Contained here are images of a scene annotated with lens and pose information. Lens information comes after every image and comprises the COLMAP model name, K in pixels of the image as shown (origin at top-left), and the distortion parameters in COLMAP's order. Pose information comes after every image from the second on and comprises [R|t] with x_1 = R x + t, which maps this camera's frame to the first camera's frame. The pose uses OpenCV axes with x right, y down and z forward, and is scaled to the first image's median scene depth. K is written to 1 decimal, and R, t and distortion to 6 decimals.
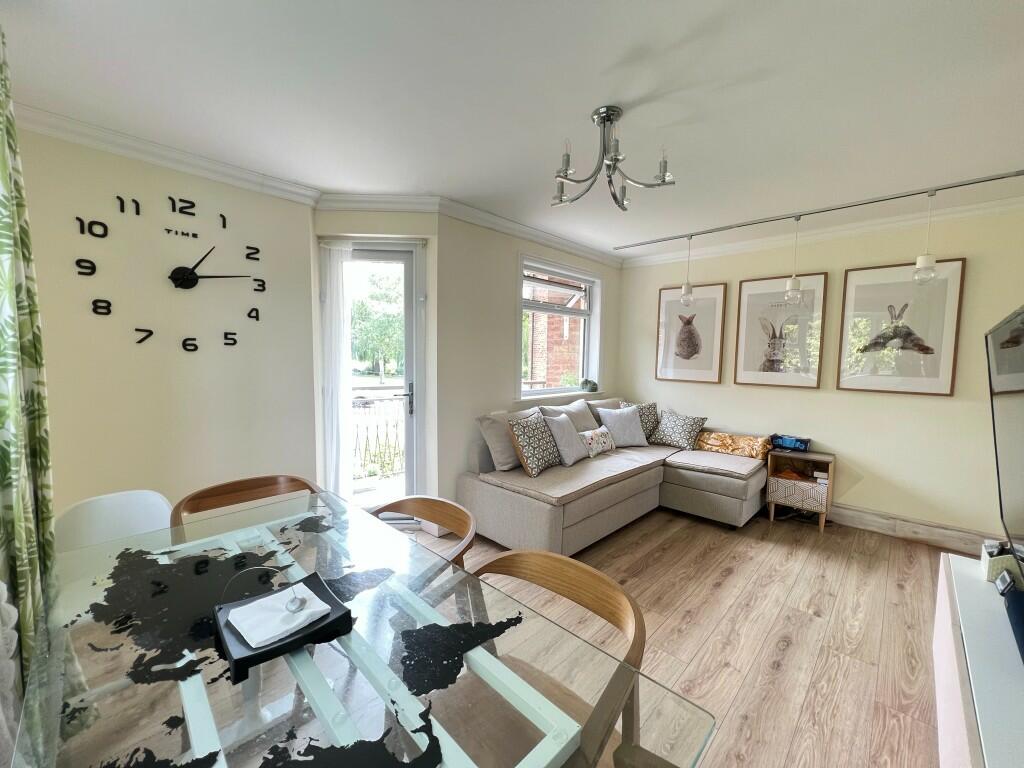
lens RADIAL K [[408.8, 0, 510.1], [0, 408.8, 383.1], [0, 0, 1]] dist [-0.003077, 0.000219]
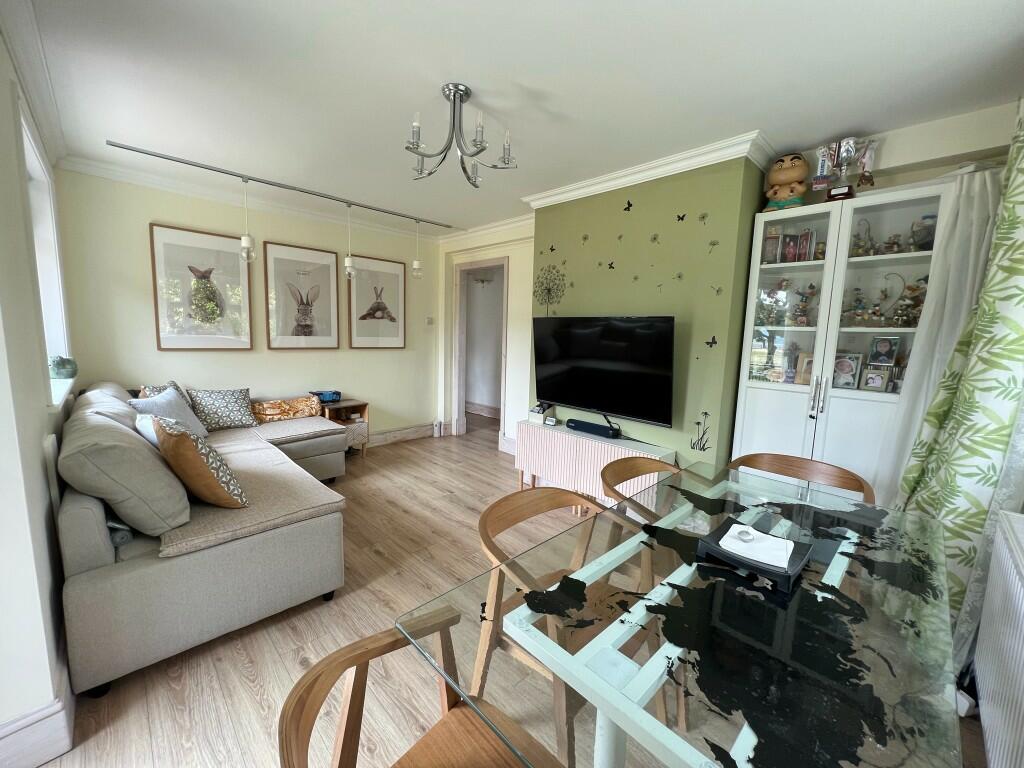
lens RADIAL K [[408.6, 0, 512.0], [0, 408.6, 384.0], [0, 0, 1]] dist [-0.000576, -0.000201]
pose [[0.019390, -0.141191, 0.989792, -0.626422], [0.036436, 0.989421, 0.140424, -0.047706], [-0.999148, 0.033342, 0.024329, 0.609234]]
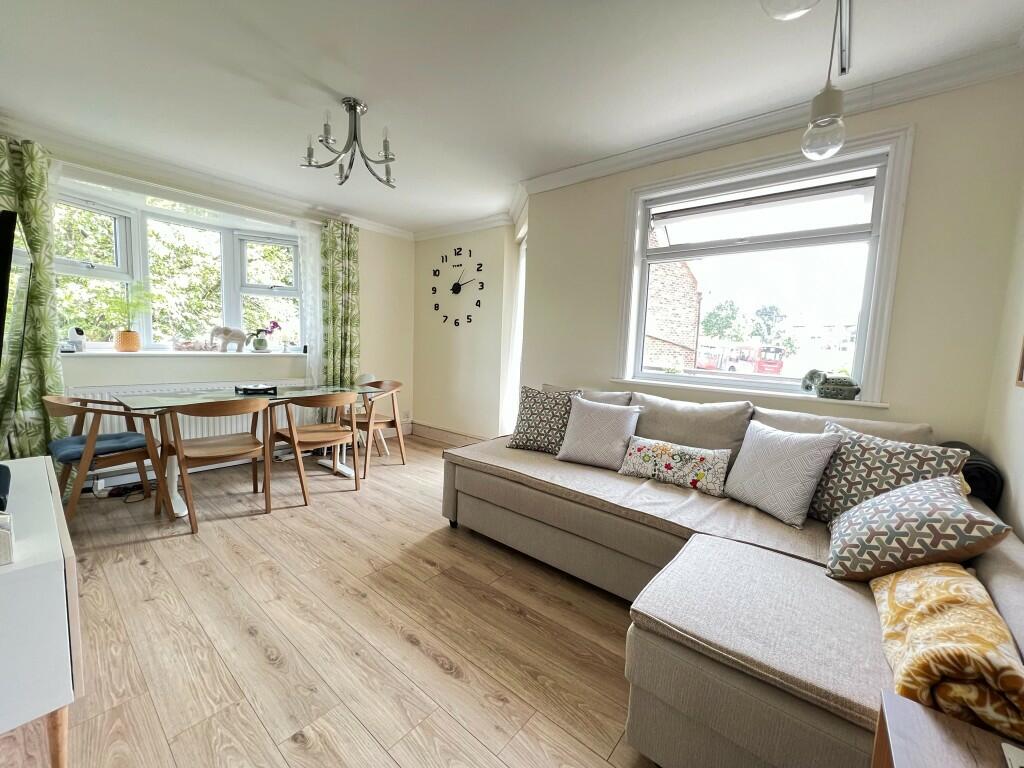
lens RADIAL K [[408.6, 0, 512.0], [0, 408.6, 384.0], [0, 0, 1]] dist [-0.000576, -0.000201]
pose [[0.085753, 0.091395, -0.992116, 1.096339], [-0.105566, 0.991012, 0.082169, 0.007843], [0.990708, 0.097688, 0.094631, 1.011092]]
